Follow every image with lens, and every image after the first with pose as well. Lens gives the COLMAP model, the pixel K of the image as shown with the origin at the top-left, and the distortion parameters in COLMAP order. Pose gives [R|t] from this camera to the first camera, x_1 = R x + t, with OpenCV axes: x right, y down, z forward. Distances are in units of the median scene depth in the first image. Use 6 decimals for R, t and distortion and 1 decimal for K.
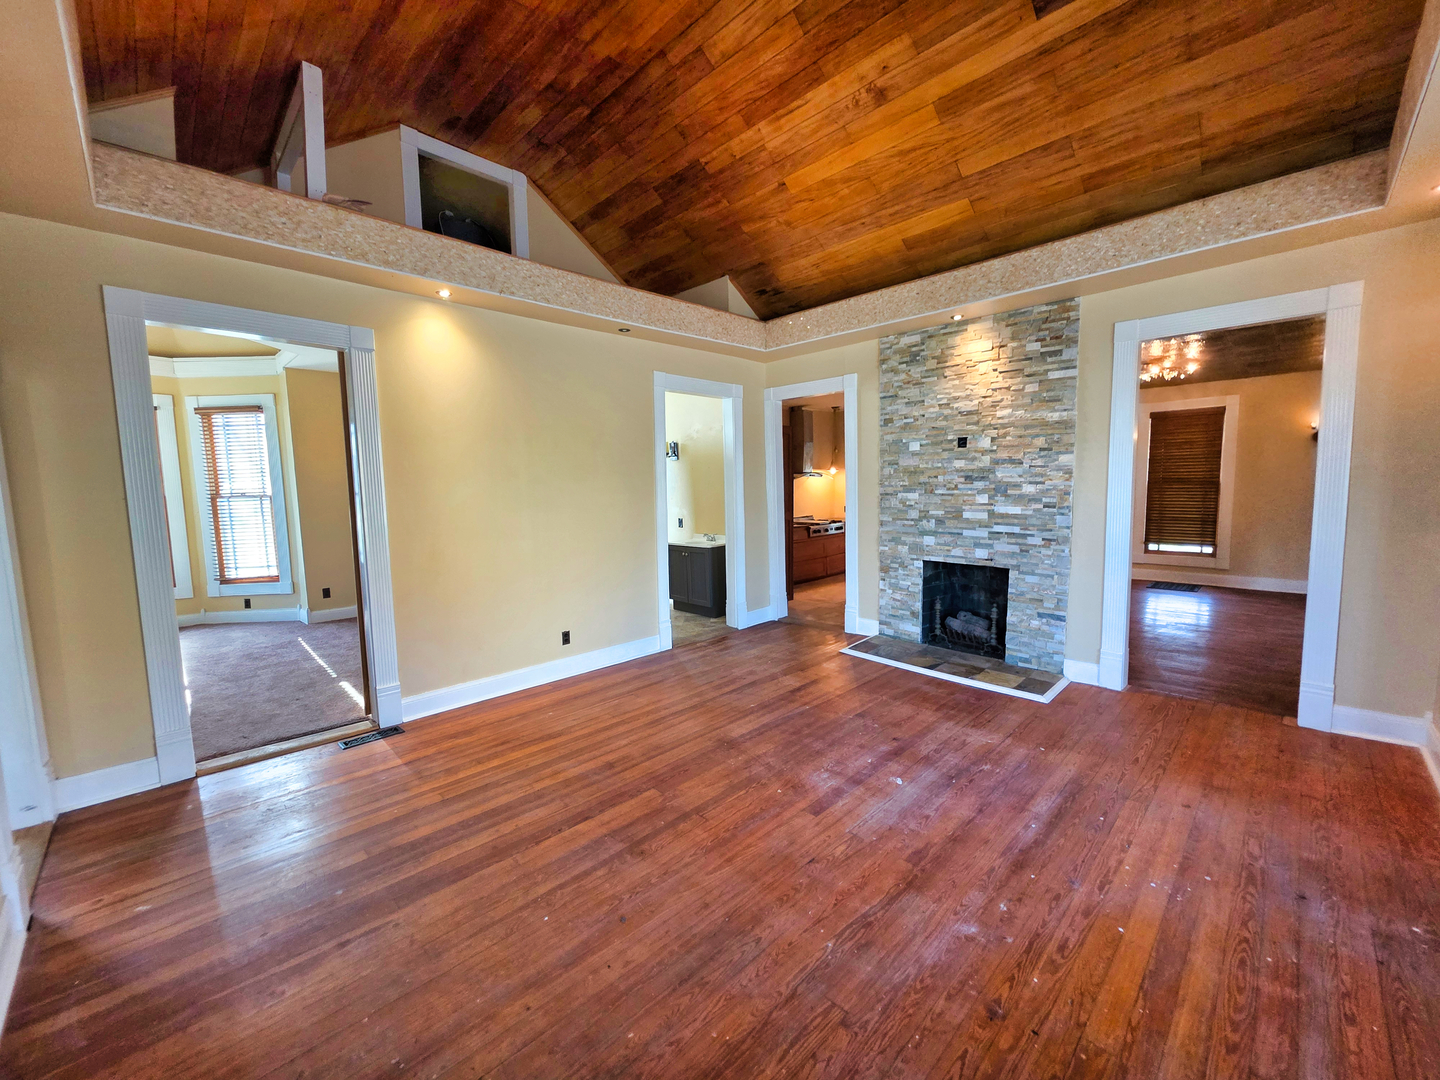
lens RADIAL K [[577.3, 0, 718.8], [0, 577.3, 540.6], [0, 0, 1]] dist [0.002252, -0.001173]
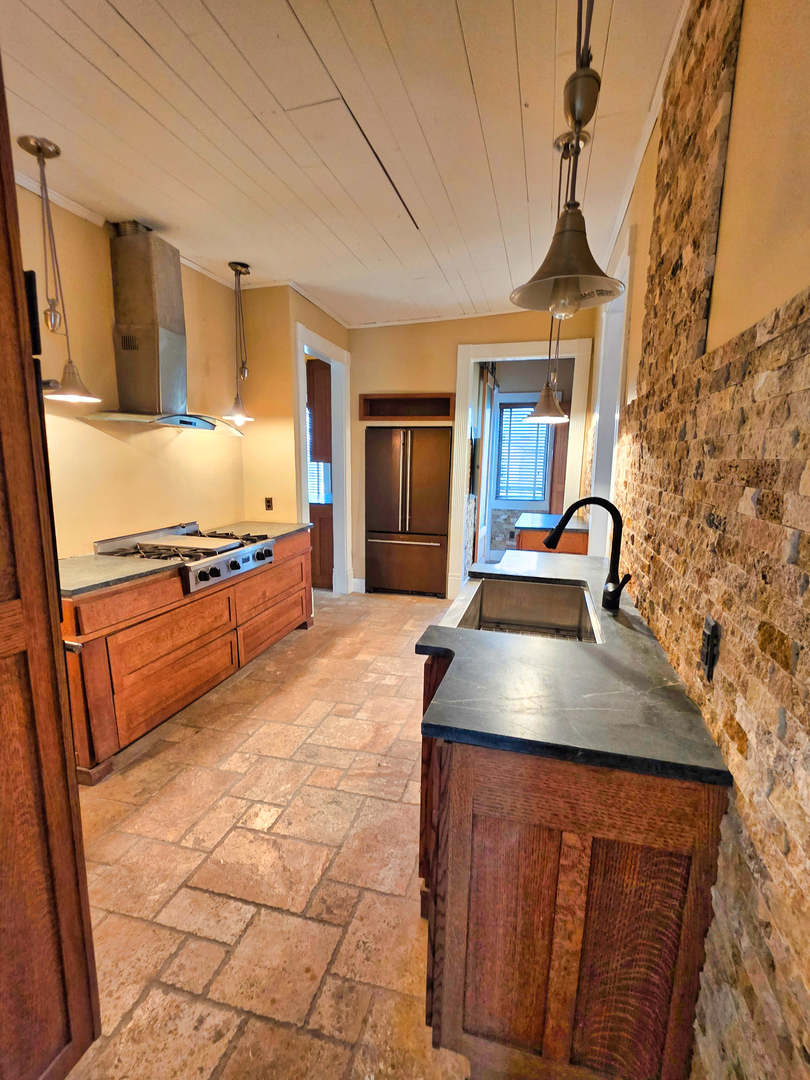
lens RADIAL K [[514.2, 0, 403.3], [0, 514.2, 546.9], [0, 0, 1]] dist [0.003648, 0.000119]
pose [[0.860721, -0.057573, 0.505810, 0.211105], [0.021794, 0.996841, 0.076378, -0.108243], [-0.508610, -0.054716, 0.859257, 1.242217]]
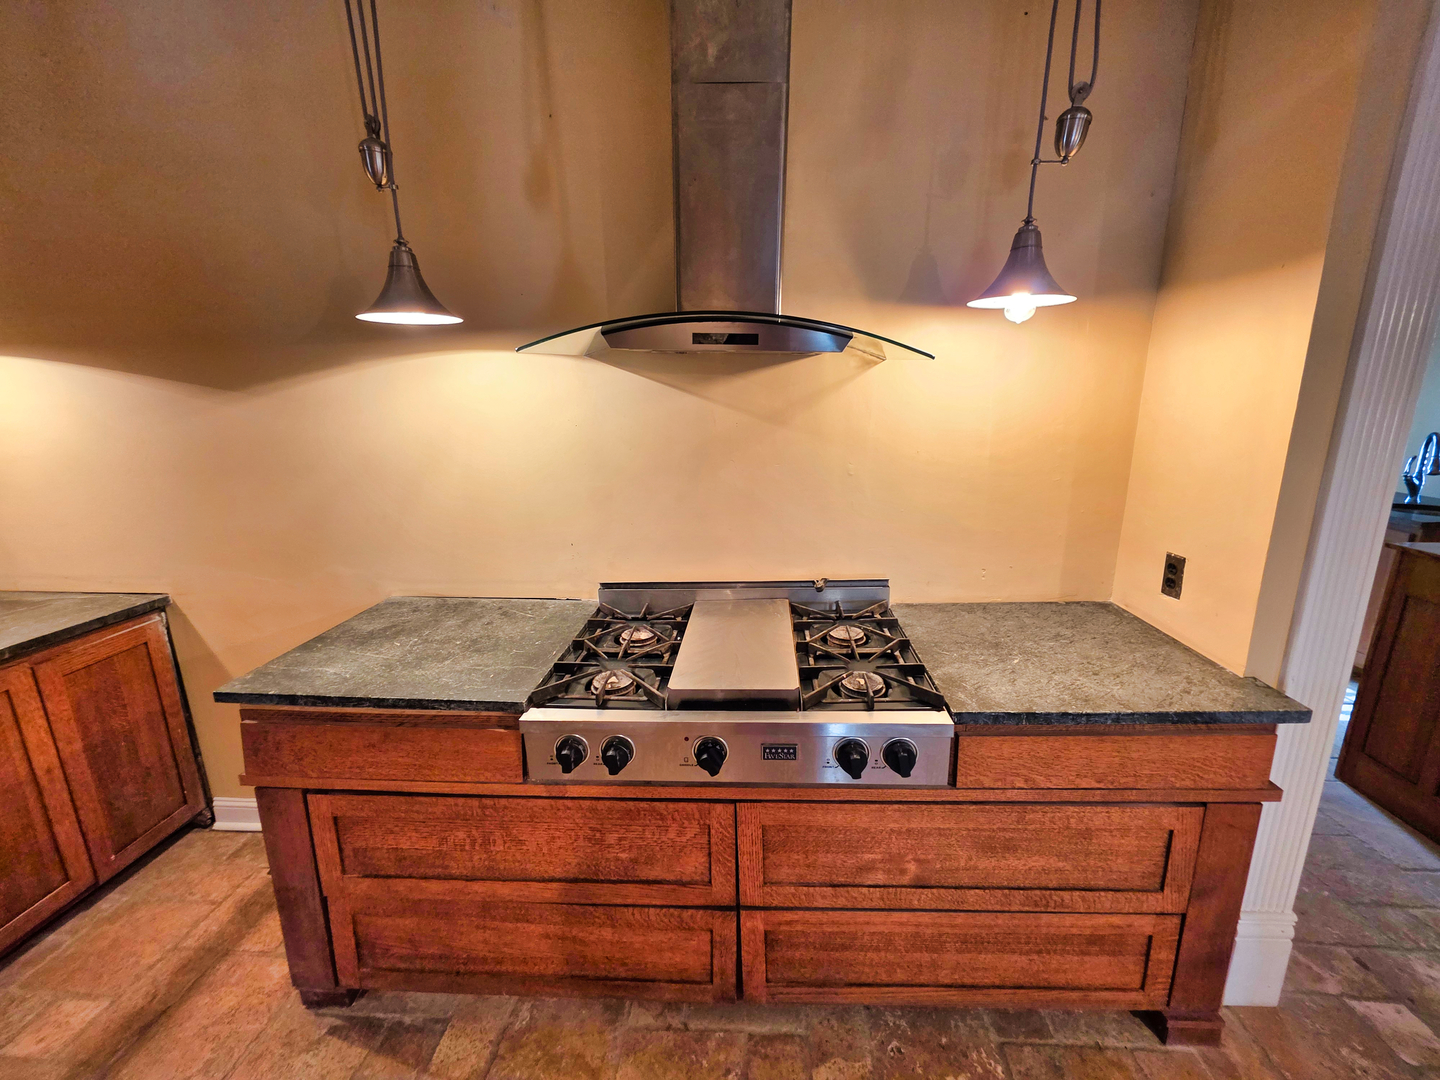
lens RADIAL K [[577.3, 0, 717.0], [0, 577.3, 543.9], [0, 0, 1]] dist [0.002252, -0.001173]
pose [[0.675729, 0.177497, -0.715462, 0.540631], [-0.067734, 0.981422, 0.179506, -0.178823], [0.734032, -0.072836, 0.675198, 1.786911]]
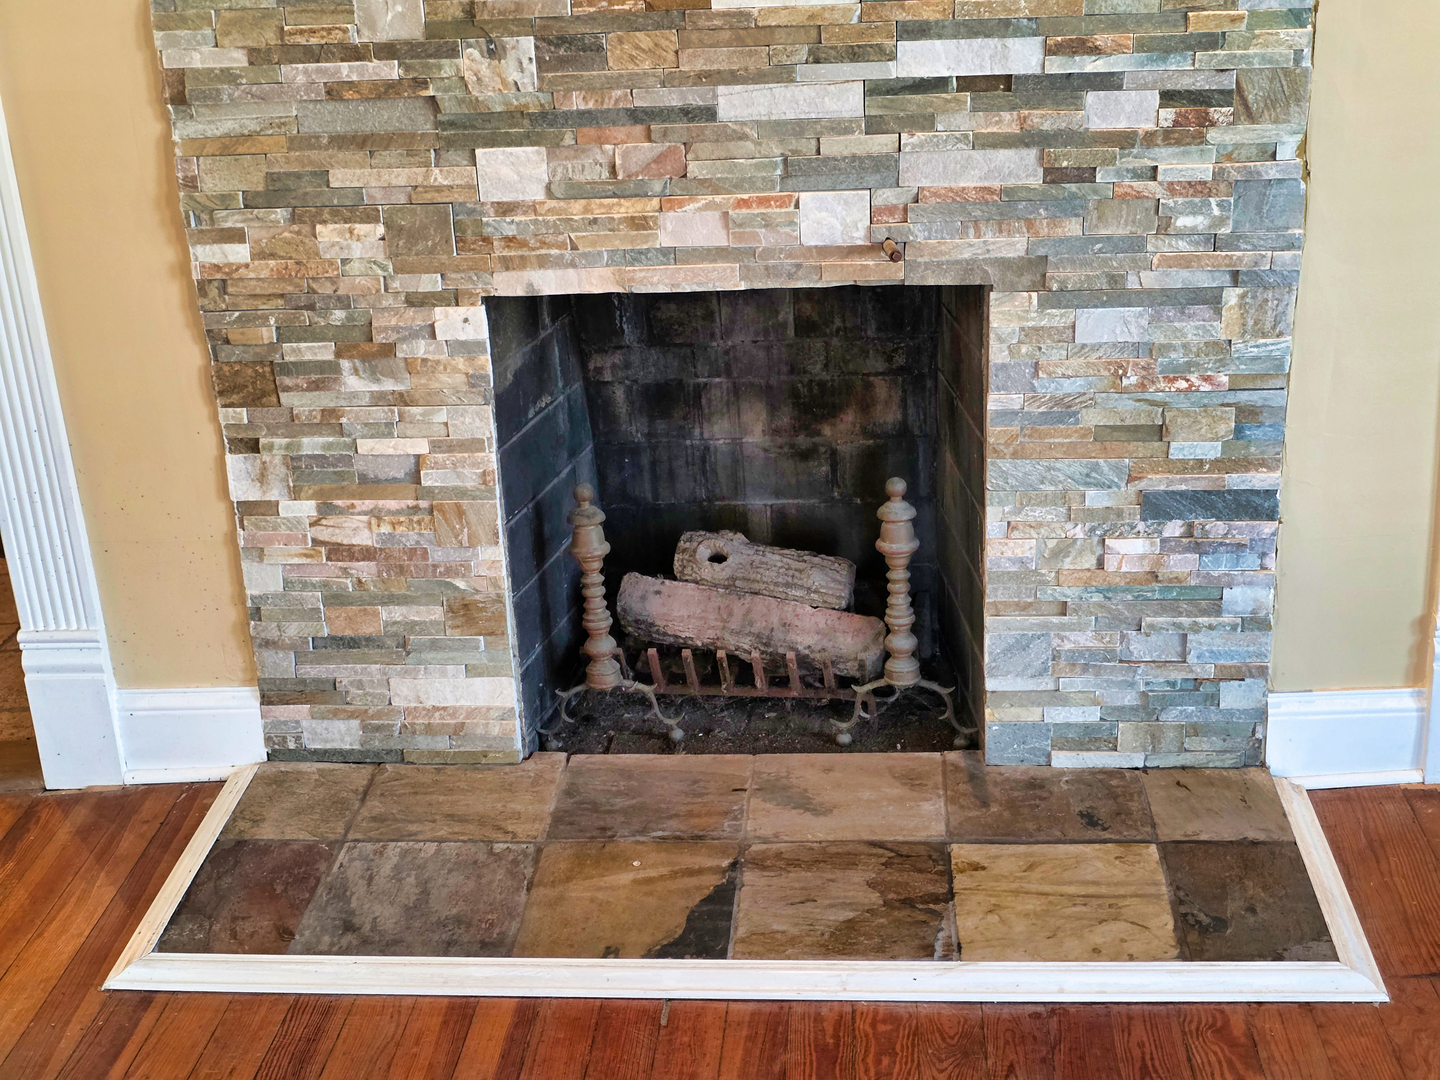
lens RADIAL K [[1911.4, 0, 721.5], [0, 1911.4, 564.7], [0, 0, 1]] dist [0.067114, 0.000000]
pose [[0.747443, -0.260237, 0.611233, 0.053656], [0.107808, 0.955399, 0.274935, -0.040187], [-0.655520, -0.139603, 0.742163, 0.590050]]
